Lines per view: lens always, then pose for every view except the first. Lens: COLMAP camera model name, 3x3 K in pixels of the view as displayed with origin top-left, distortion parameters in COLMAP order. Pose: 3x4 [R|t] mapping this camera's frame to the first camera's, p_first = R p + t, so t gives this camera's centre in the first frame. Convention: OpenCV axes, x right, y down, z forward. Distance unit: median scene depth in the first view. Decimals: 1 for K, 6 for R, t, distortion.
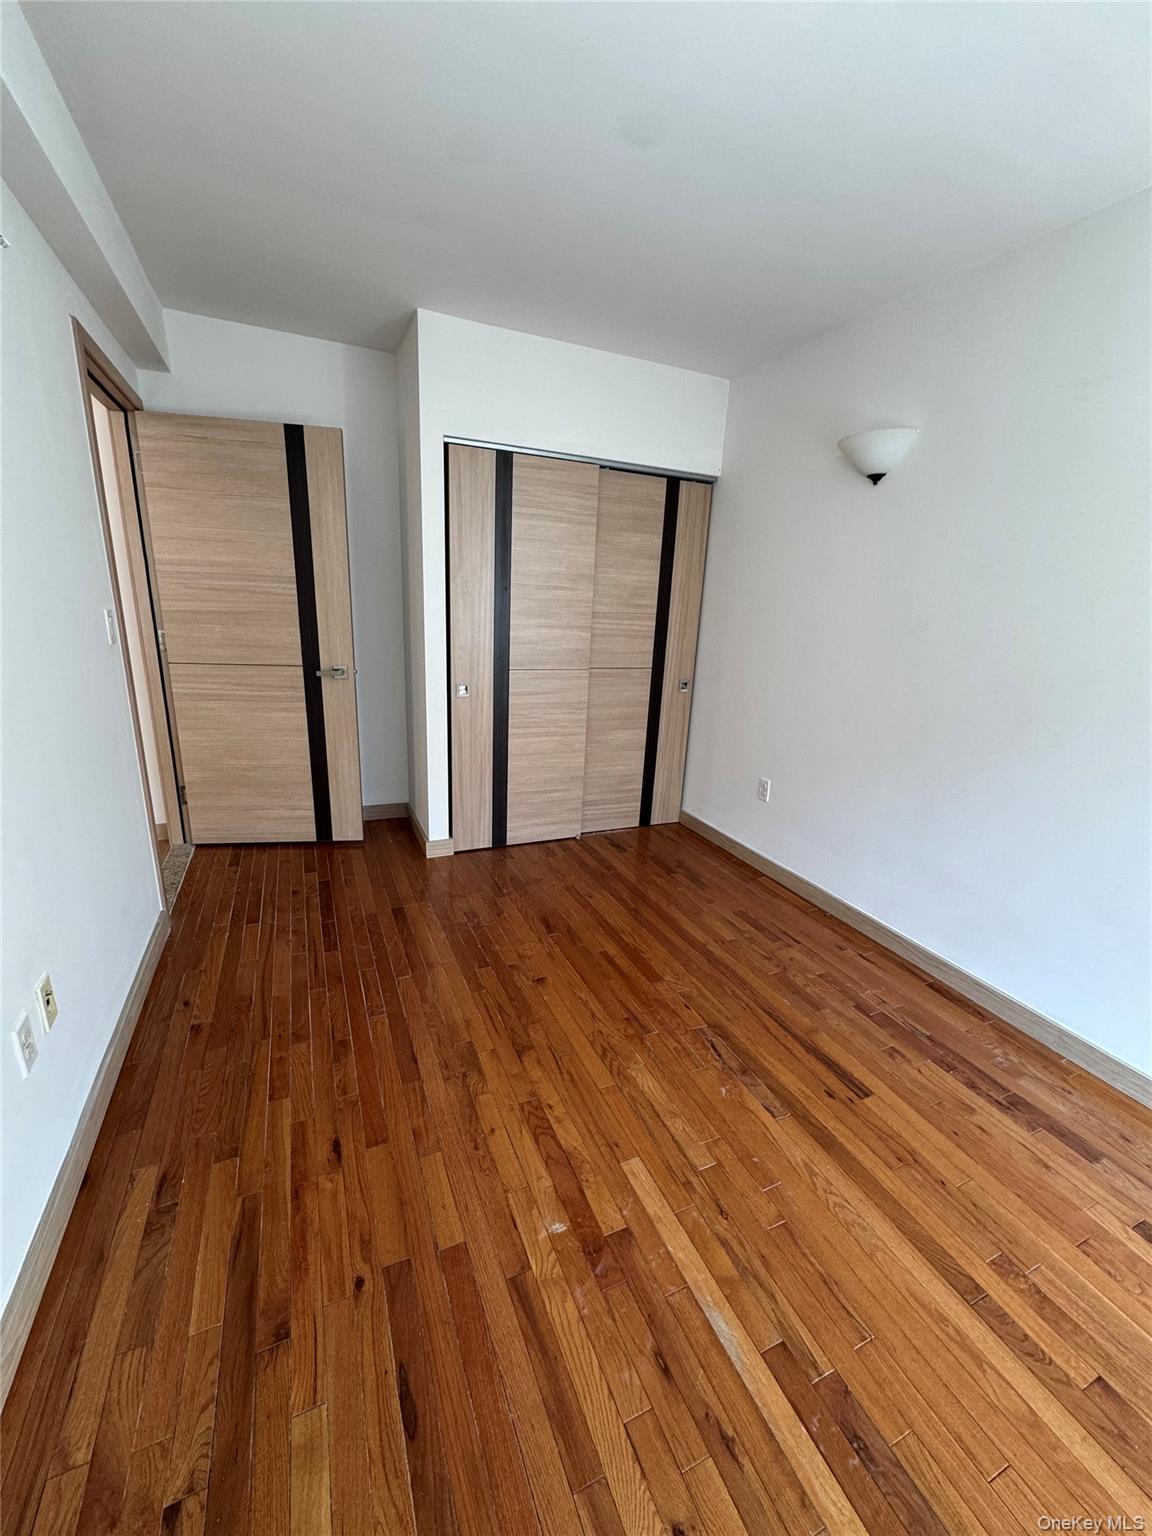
lens RADIAL K [[612.1, 0, 577.5], [0, 612.1, 768.3], [0, 0, 1]] dist [0.000253, 0.000292]
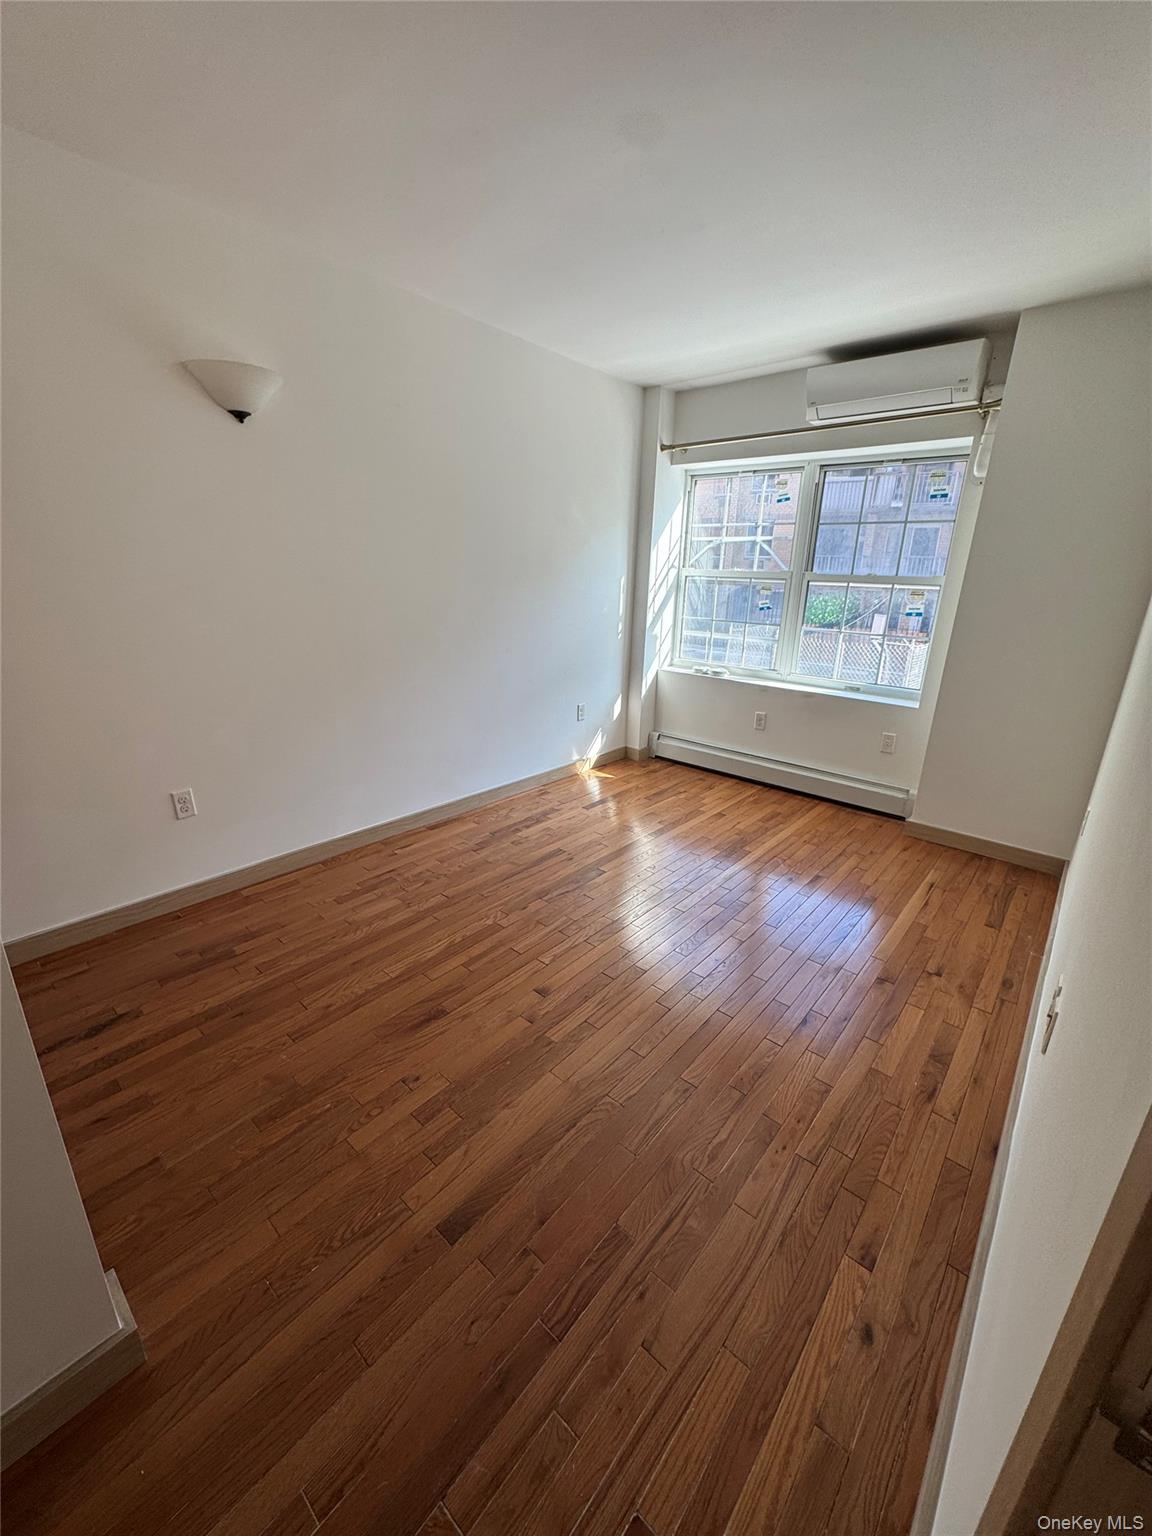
lens RADIAL K [[612.1, 0, 577.5], [0, 612.1, 768.3], [0, 0, 1]] dist [0.000253, 0.000292]
pose [[-0.419024, -0.336441, 0.843343, -0.687761], [0.195922, 0.873433, 0.445791, -0.322656], [-0.886585, 0.352026, -0.300073, 1.016005]]
